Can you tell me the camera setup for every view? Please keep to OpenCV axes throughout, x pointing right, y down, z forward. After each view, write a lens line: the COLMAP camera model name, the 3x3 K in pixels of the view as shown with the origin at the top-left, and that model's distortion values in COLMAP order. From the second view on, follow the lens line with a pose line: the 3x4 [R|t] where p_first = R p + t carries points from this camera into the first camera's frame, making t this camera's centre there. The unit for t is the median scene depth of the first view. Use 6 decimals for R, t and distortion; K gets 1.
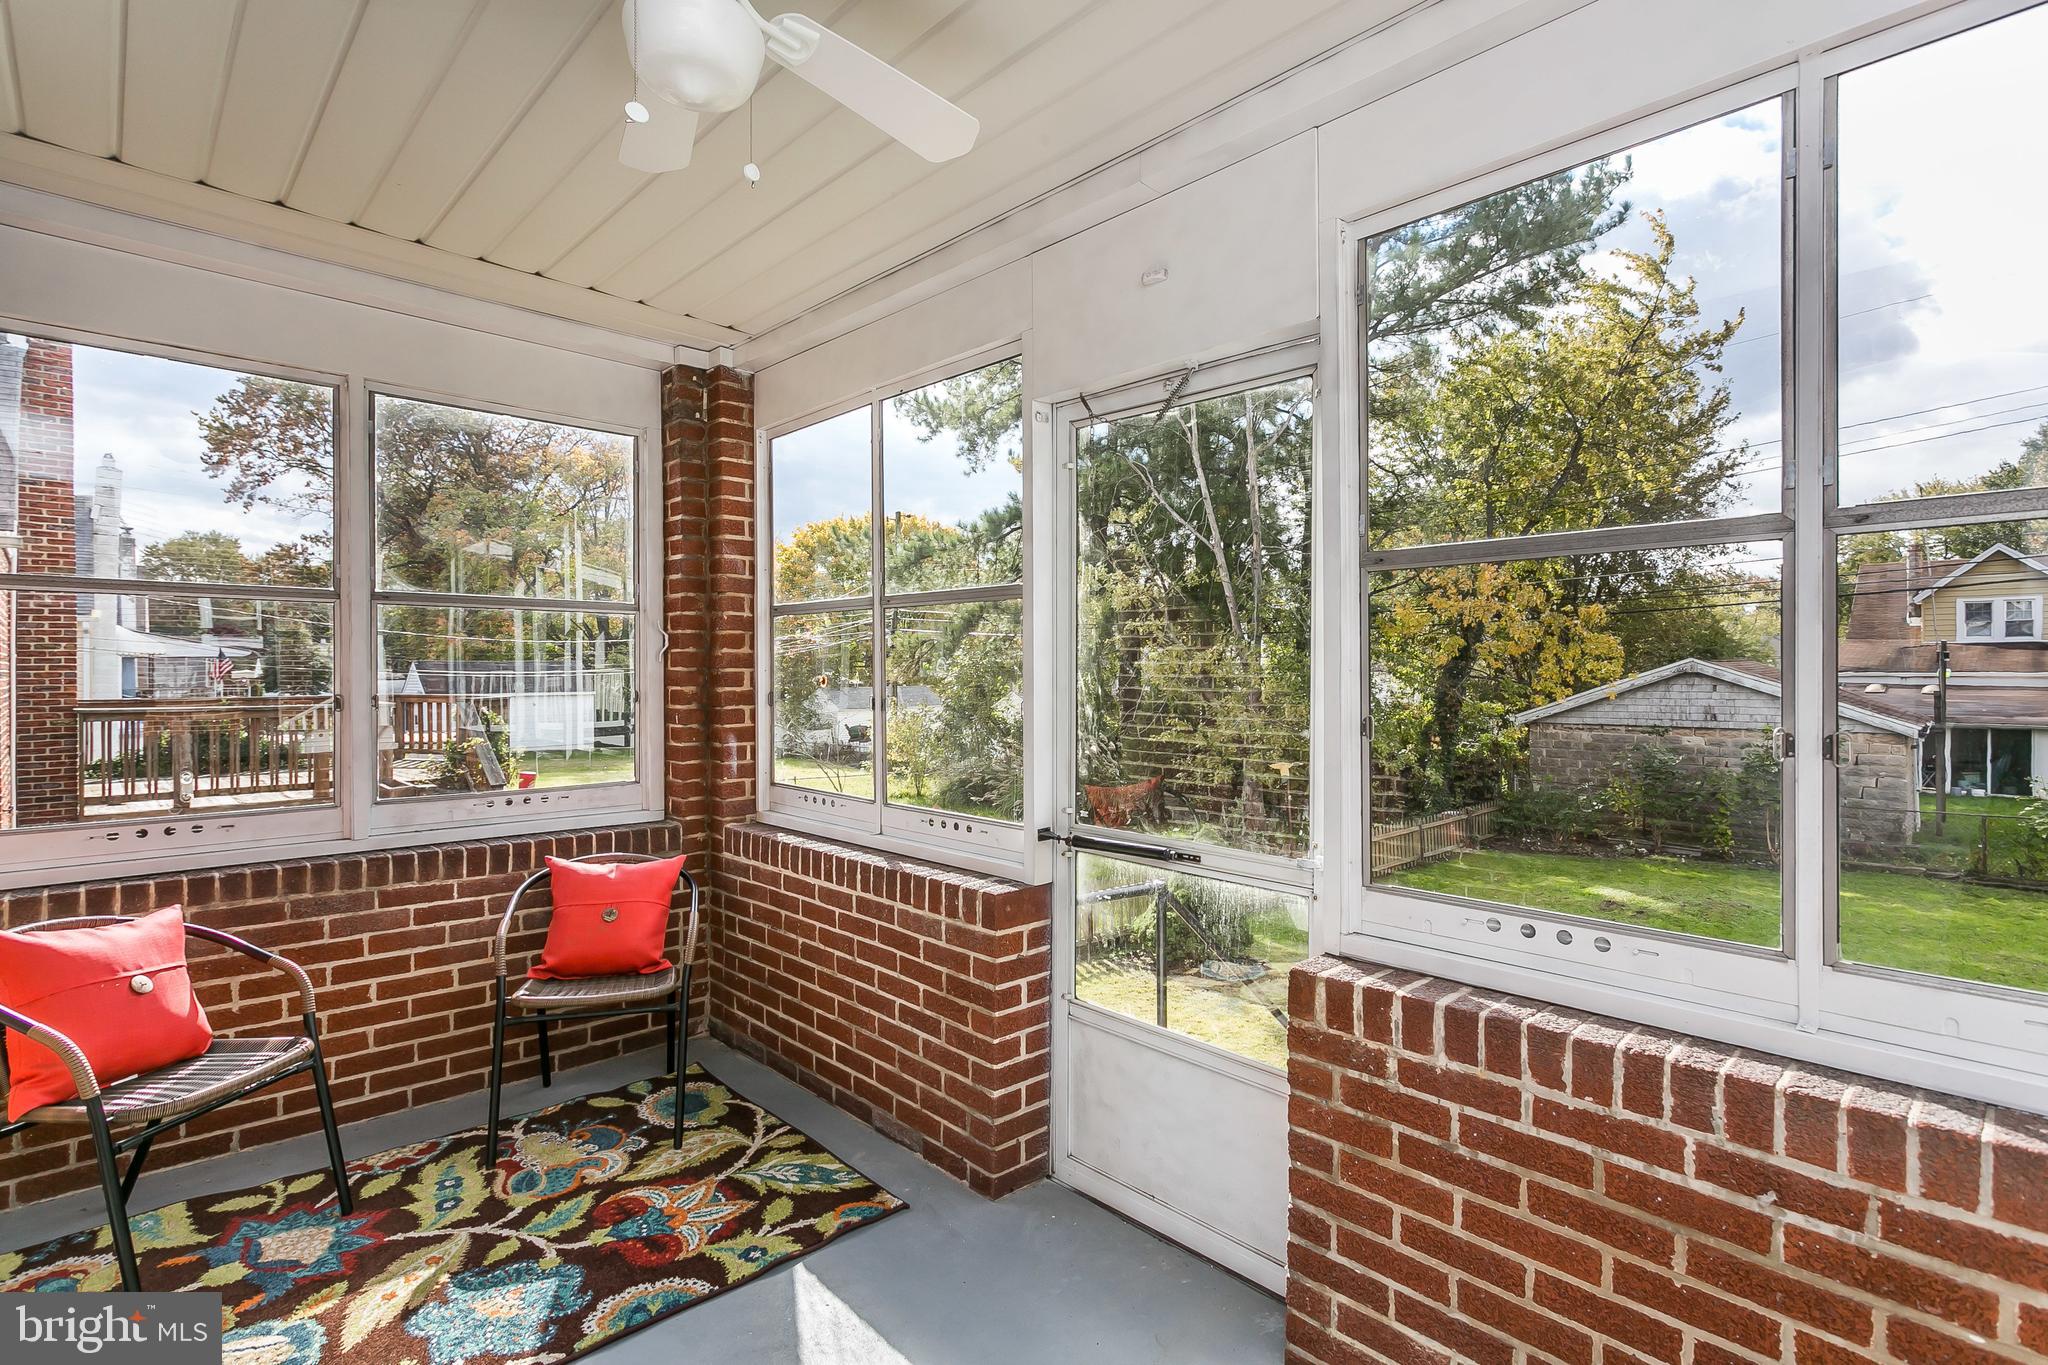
lens RADIAL K [[970.8, 0, 1011.5], [0, 970.8, 666.9], [0, 0, 1]] dist [0.001254, -0.000146]
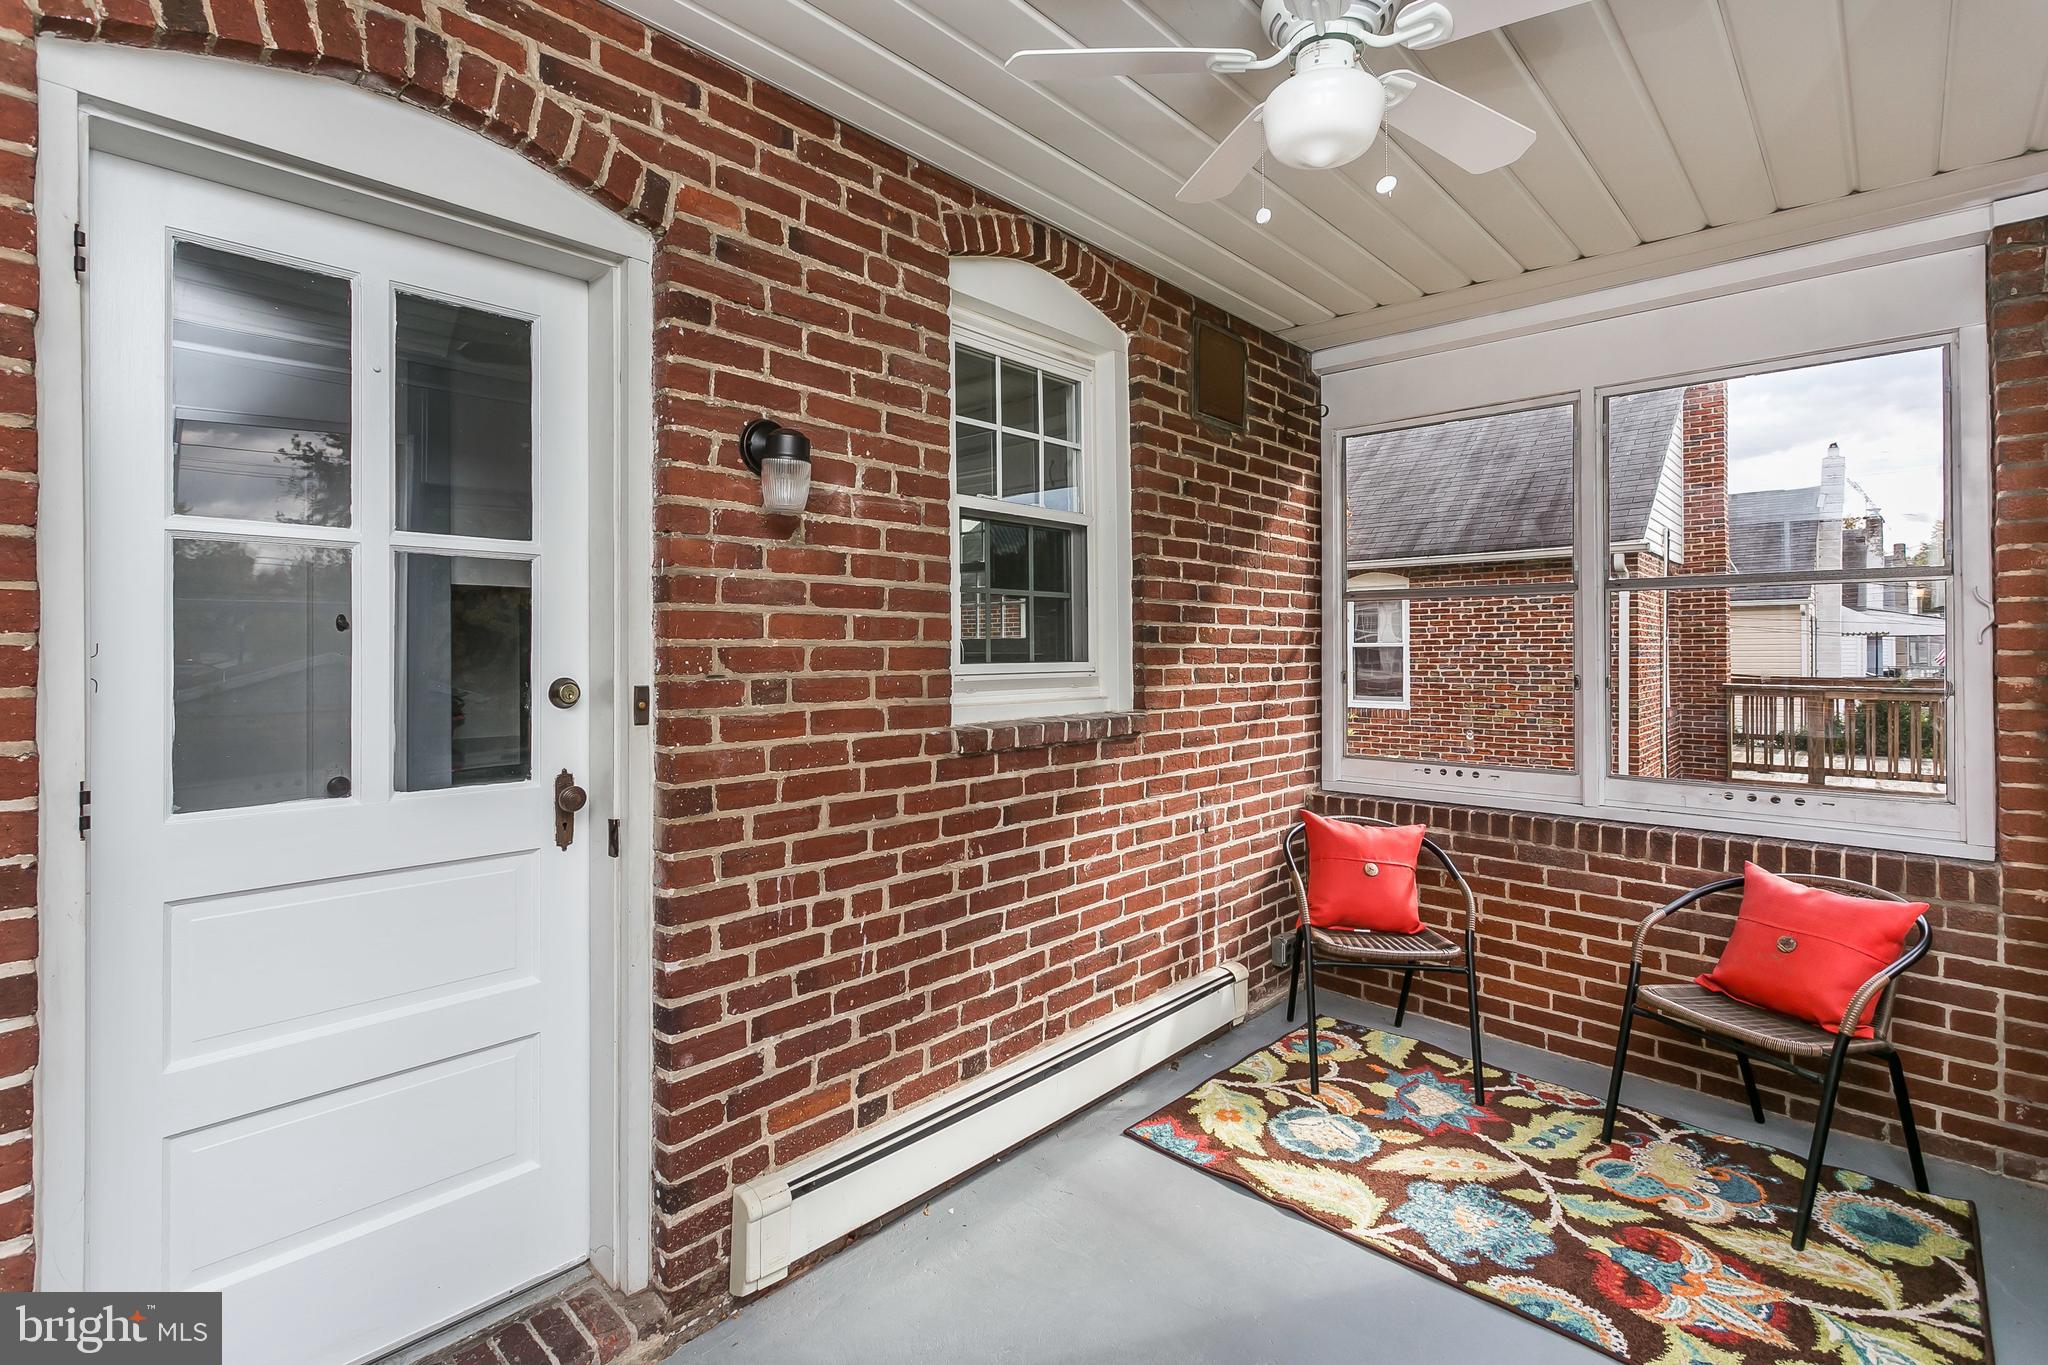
lens RADIAL K [[970.8, 0, 1011.5], [0, 970.8, 666.9], [0, 0, 1]] dist [0.001254, -0.000146]
pose [[0.067162, 0.020153, -0.997539, 0.440314], [0.002013, 0.999791, 0.020334, -0.004602], [0.997740, -0.003374, 0.067107, 0.322204]]
